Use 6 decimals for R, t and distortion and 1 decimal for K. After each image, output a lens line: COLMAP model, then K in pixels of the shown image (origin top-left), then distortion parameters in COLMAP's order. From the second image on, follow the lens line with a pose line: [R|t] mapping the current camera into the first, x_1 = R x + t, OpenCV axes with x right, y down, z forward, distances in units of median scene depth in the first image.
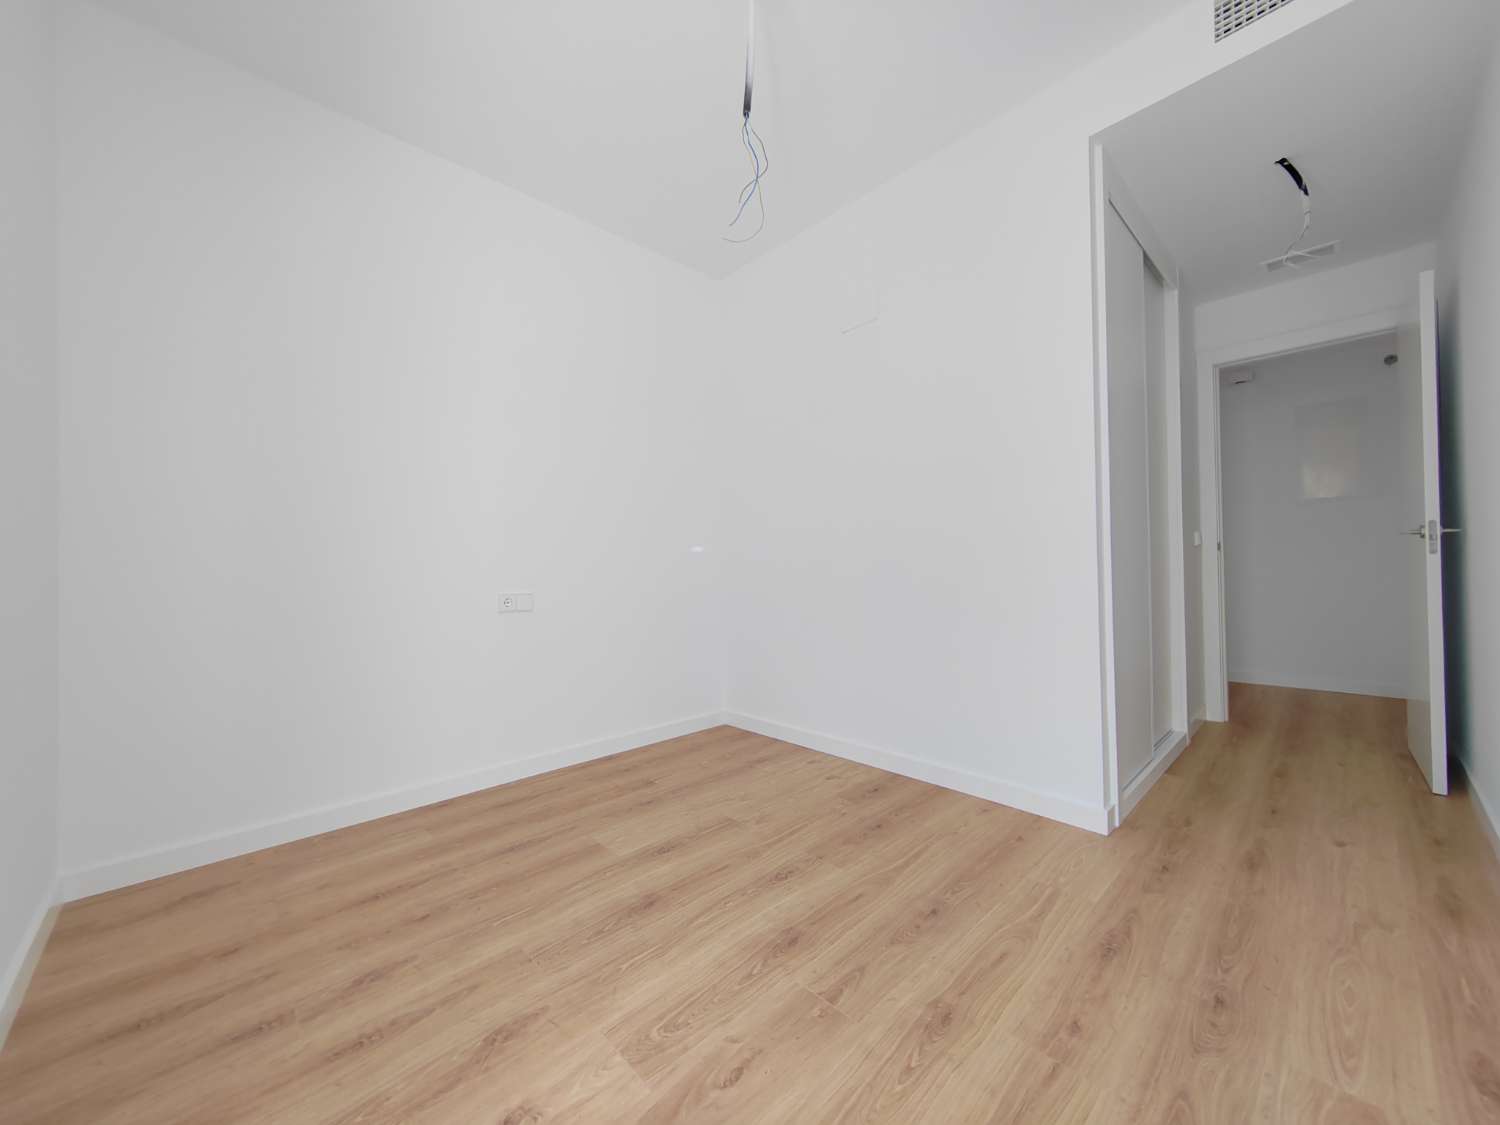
lens RADIAL K [[570.6, 0, 751.6], [0, 570.6, 559.7], [0, 0, 1]] dist [0.004269, 0.000067]
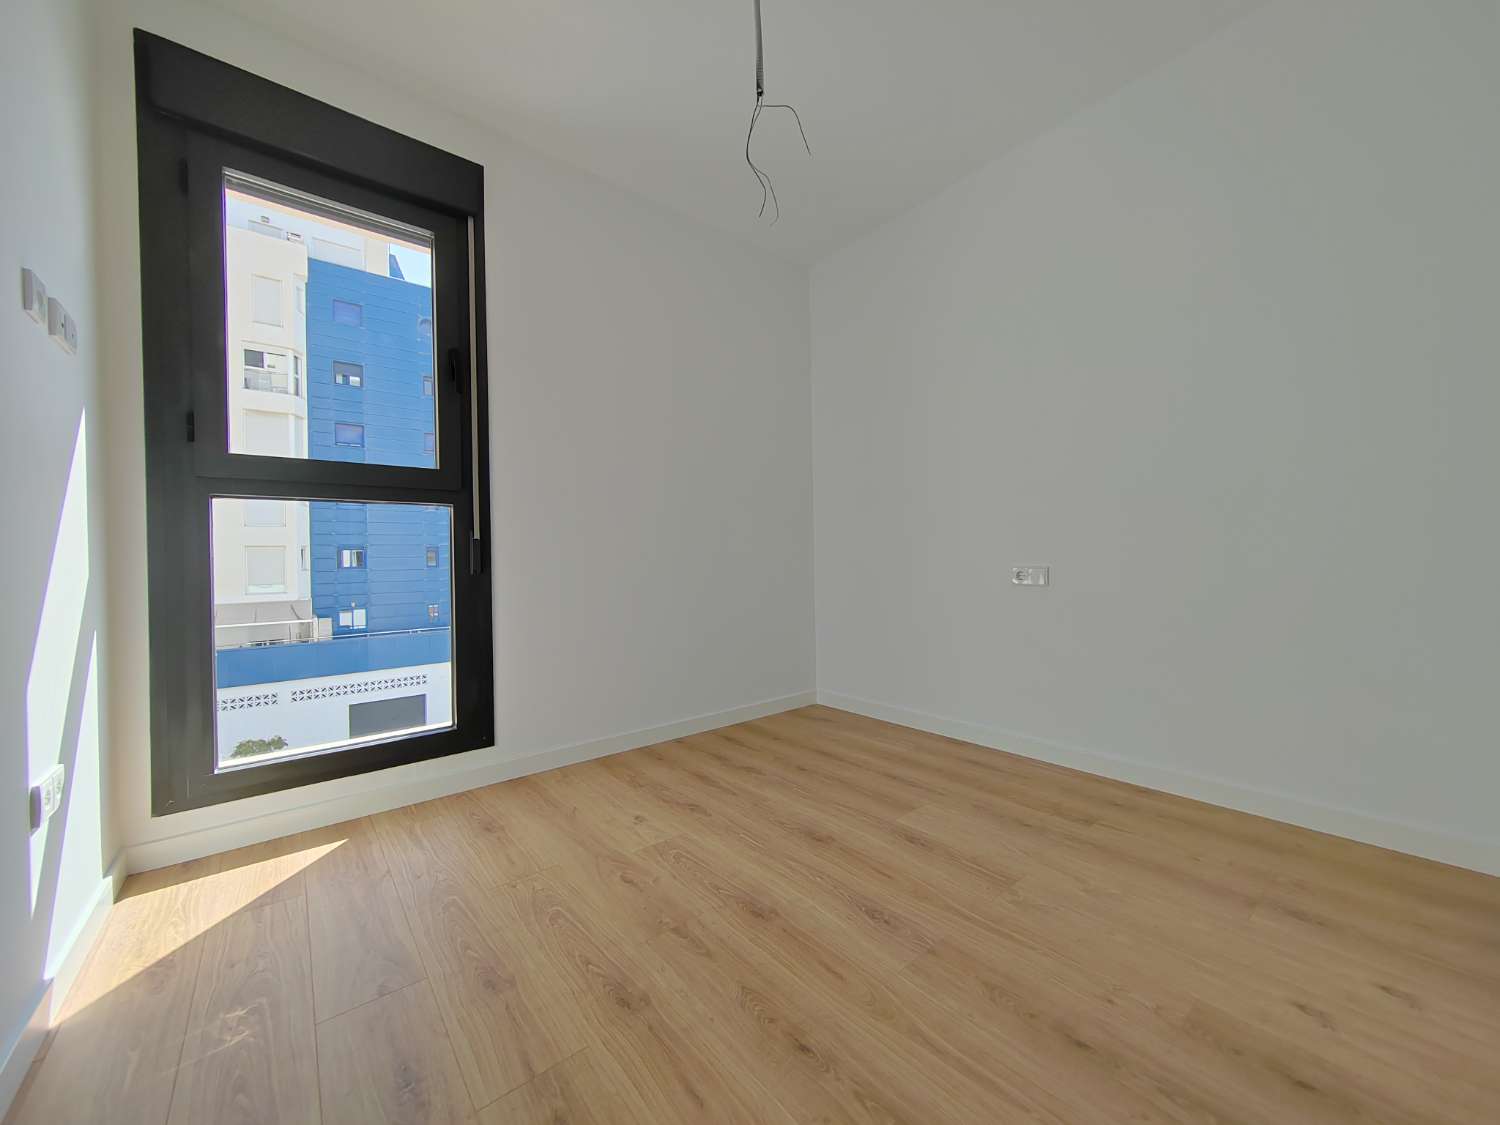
lens RADIAL K [[570.6, 0, 751.6], [0, 570.6, 559.7], [0, 0, 1]] dist [0.004269, 0.000067]
pose [[-0.074074, 0.020188, -0.997048, 0.992475], [0.029418, 0.999404, 0.018050, 0.024536], [0.996819, -0.027994, -0.074624, 1.011706]]
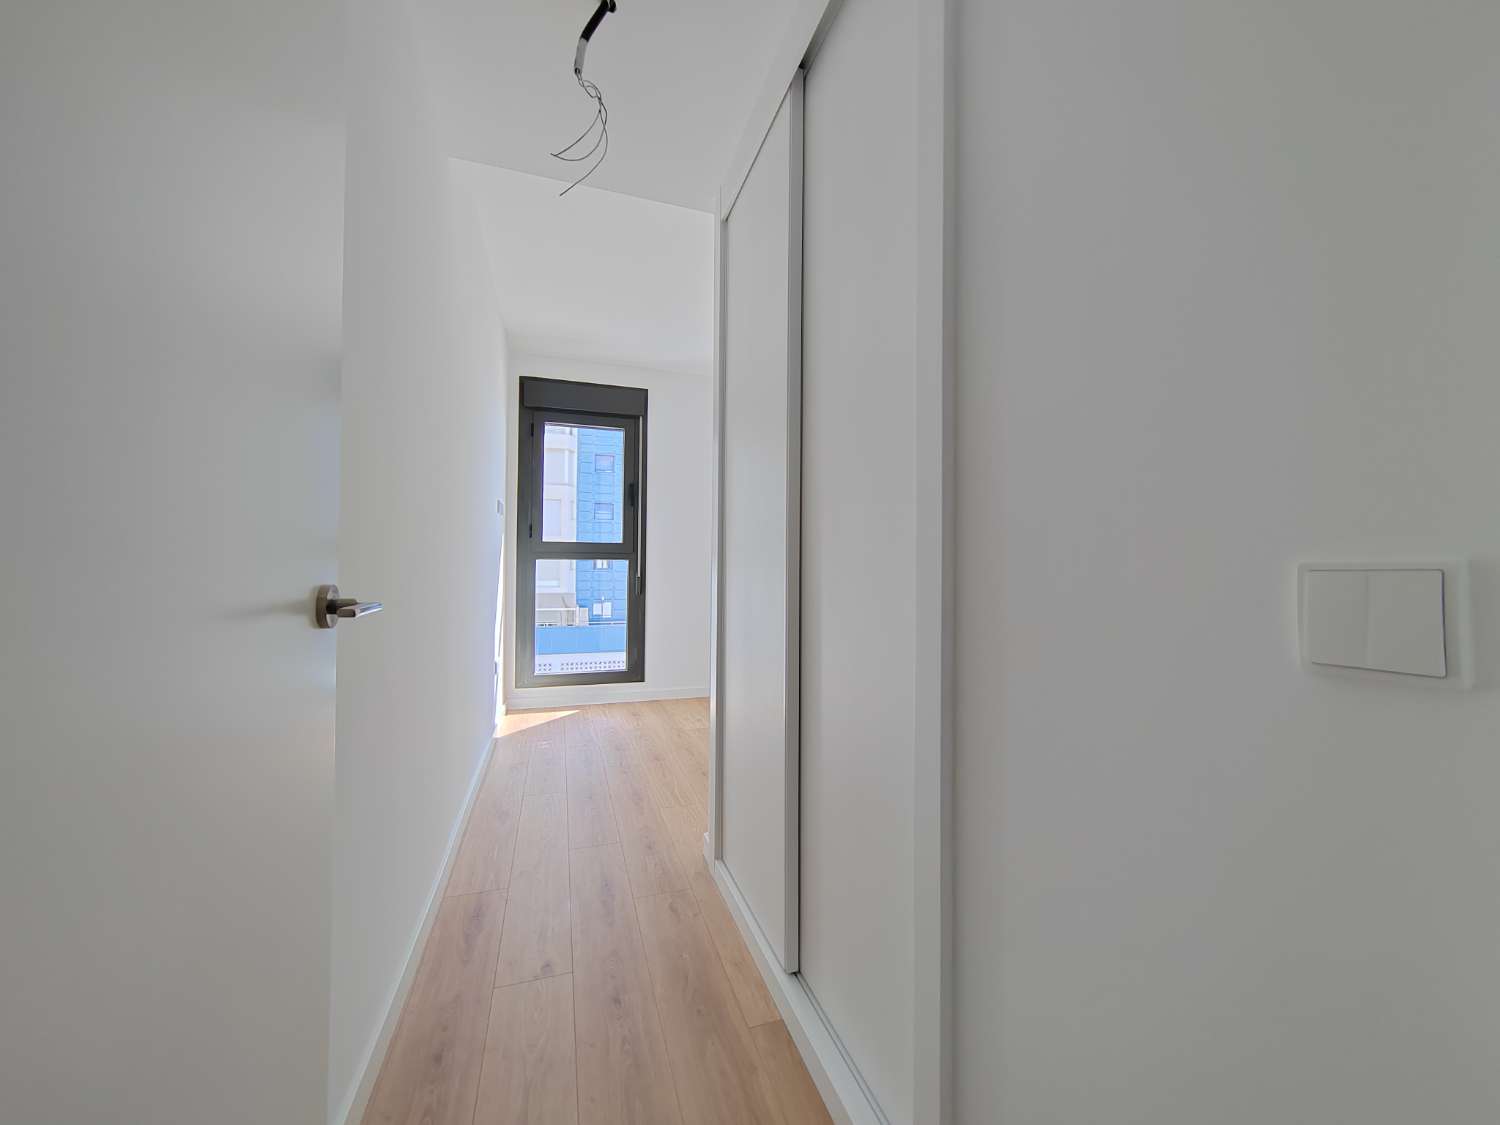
lens RADIAL K [[573.6, 0, 751.7], [0, 573.6, 559.0], [0, 0, 1]] dist [0.002117, -0.000041]
pose [[-0.421428, 0.002576, -0.906858, 2.015587], [0.006277, 0.999980, -0.000077, -0.111277], [0.906840, -0.005725, -0.421436, 1.973896]]
